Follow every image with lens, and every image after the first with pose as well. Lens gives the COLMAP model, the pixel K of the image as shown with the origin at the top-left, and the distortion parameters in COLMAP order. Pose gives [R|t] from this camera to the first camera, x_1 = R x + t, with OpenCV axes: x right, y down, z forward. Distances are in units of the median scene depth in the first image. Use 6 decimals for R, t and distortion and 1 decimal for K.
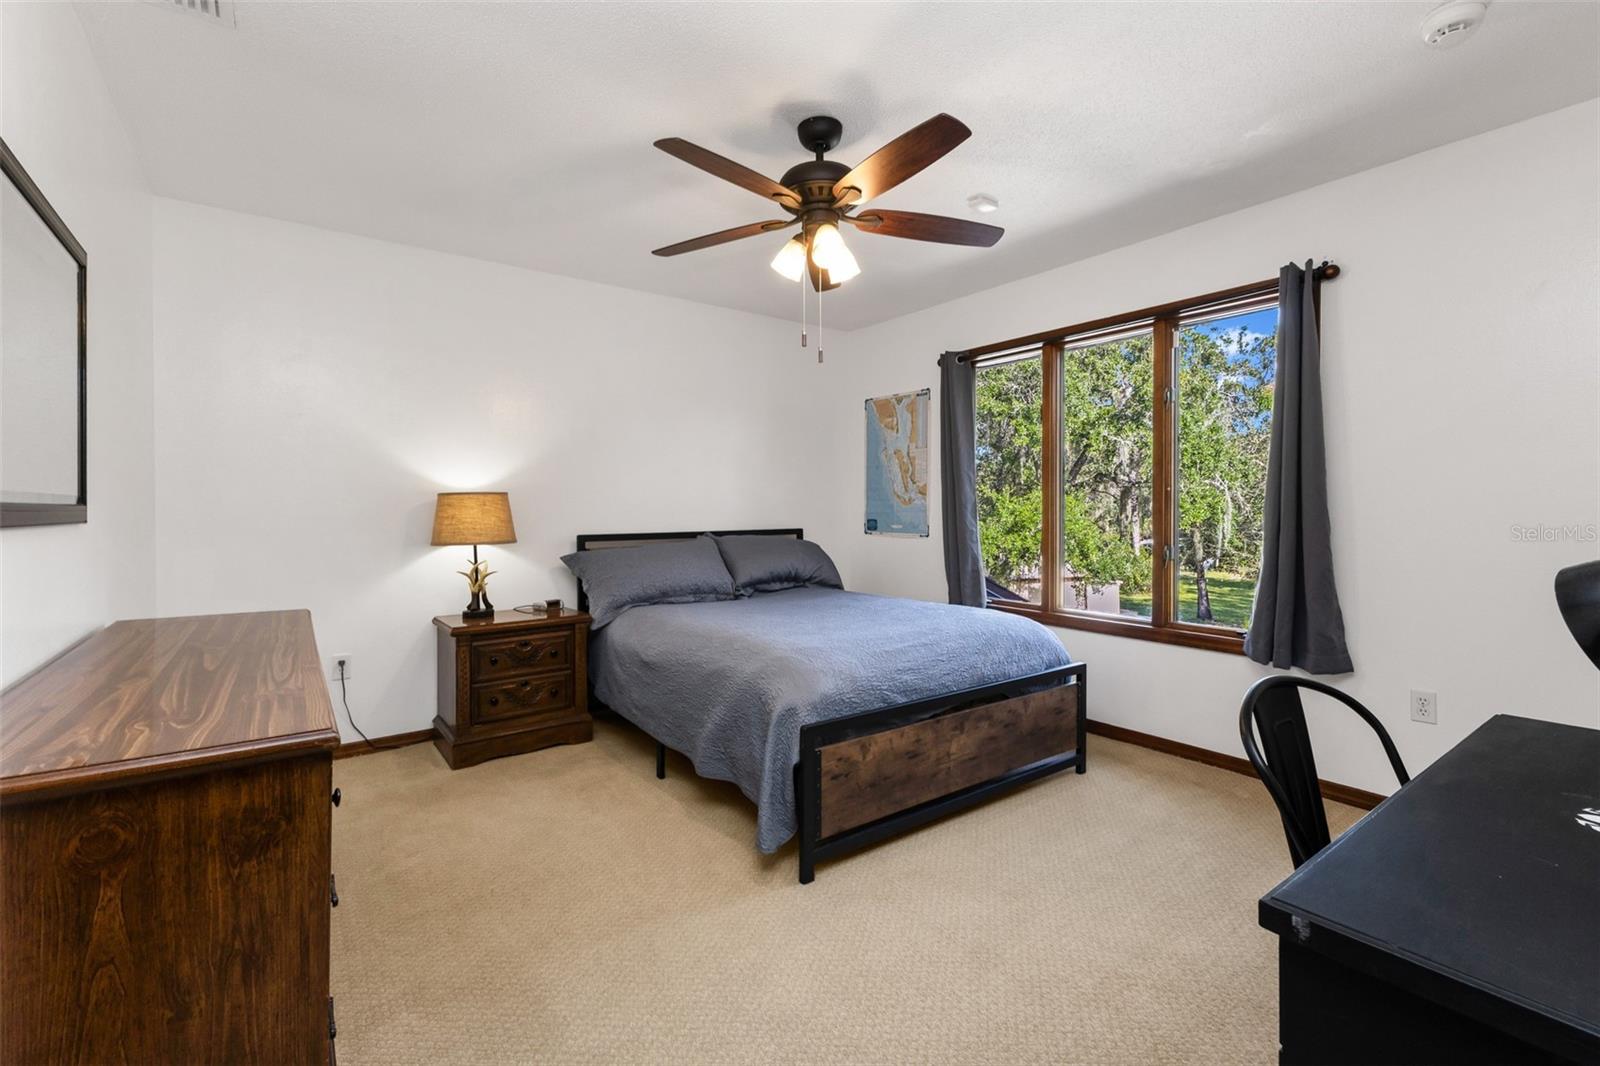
lens RADIAL K [[701.3, 0, 800.6], [0, 701.3, 517.5], [0, 0, 1]] dist [0.013698, -0.001103]
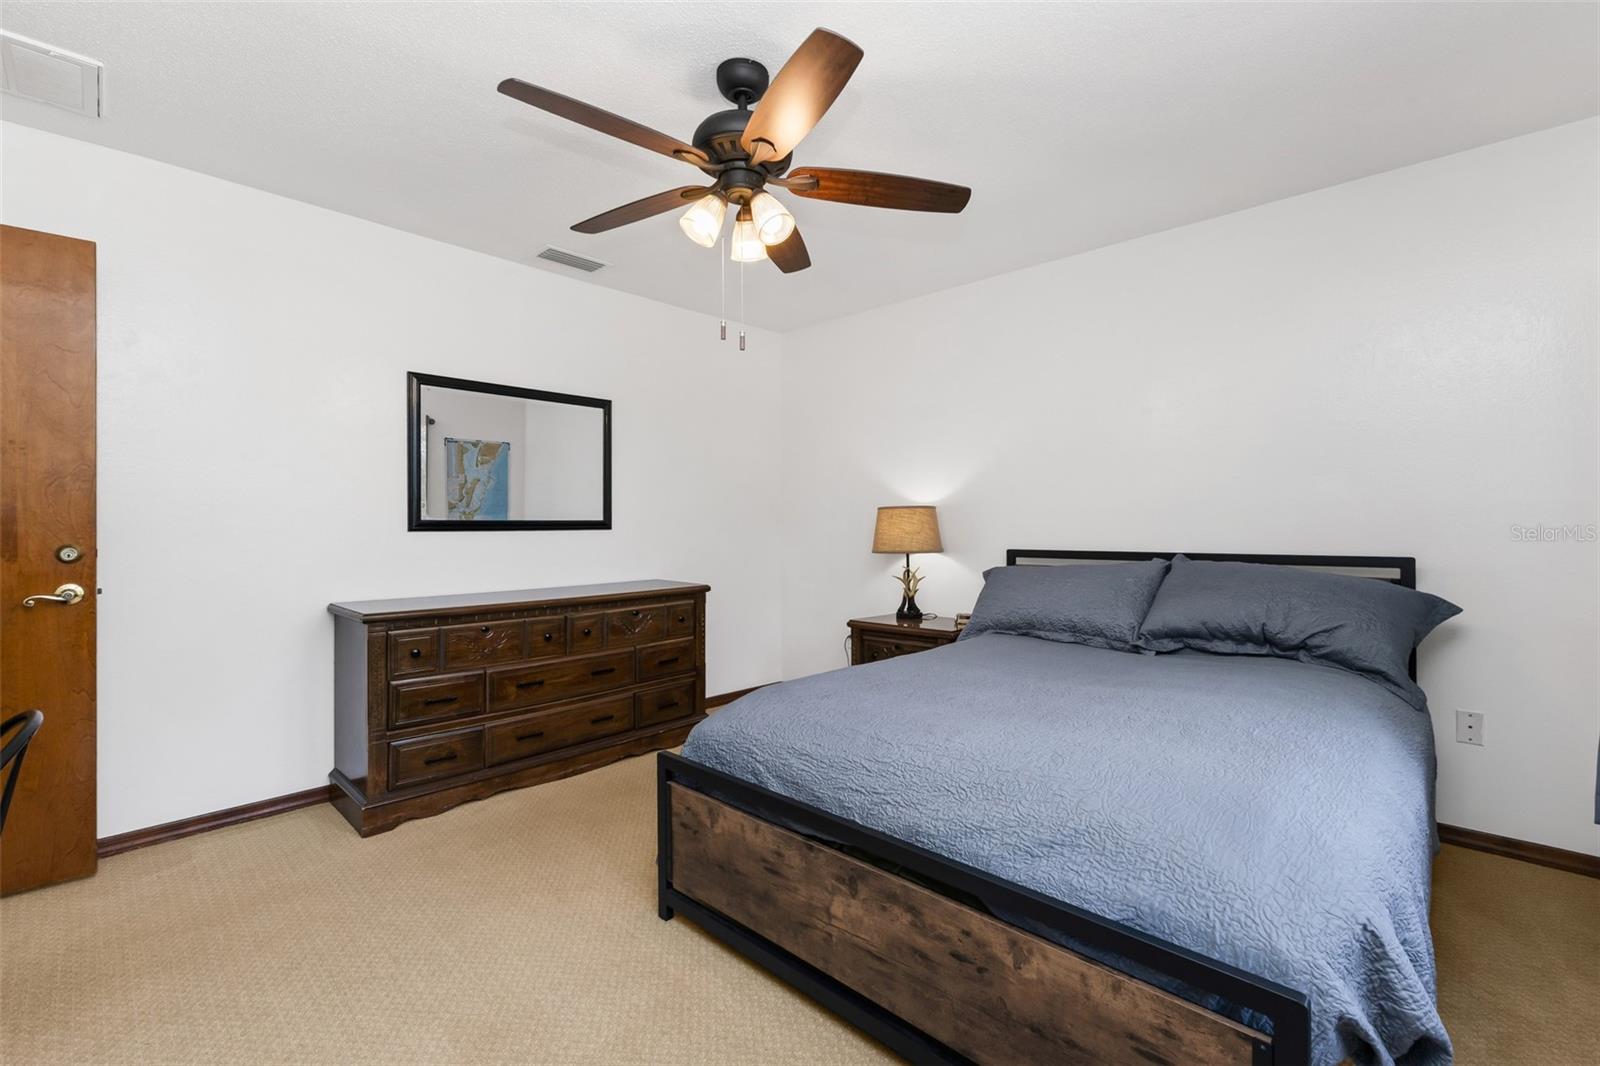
lens RADIAL K [[701.3, 0, 796.9], [0, 701.3, 530.7], [0, 0, 1]] dist [0.013698, -0.001103]
pose [[0.163781, 0.011488, -0.986430, 0.823778], [-0.006888, 0.999921, 0.010501, -0.010743], [0.986473, 0.005075, 0.163847, 0.867569]]
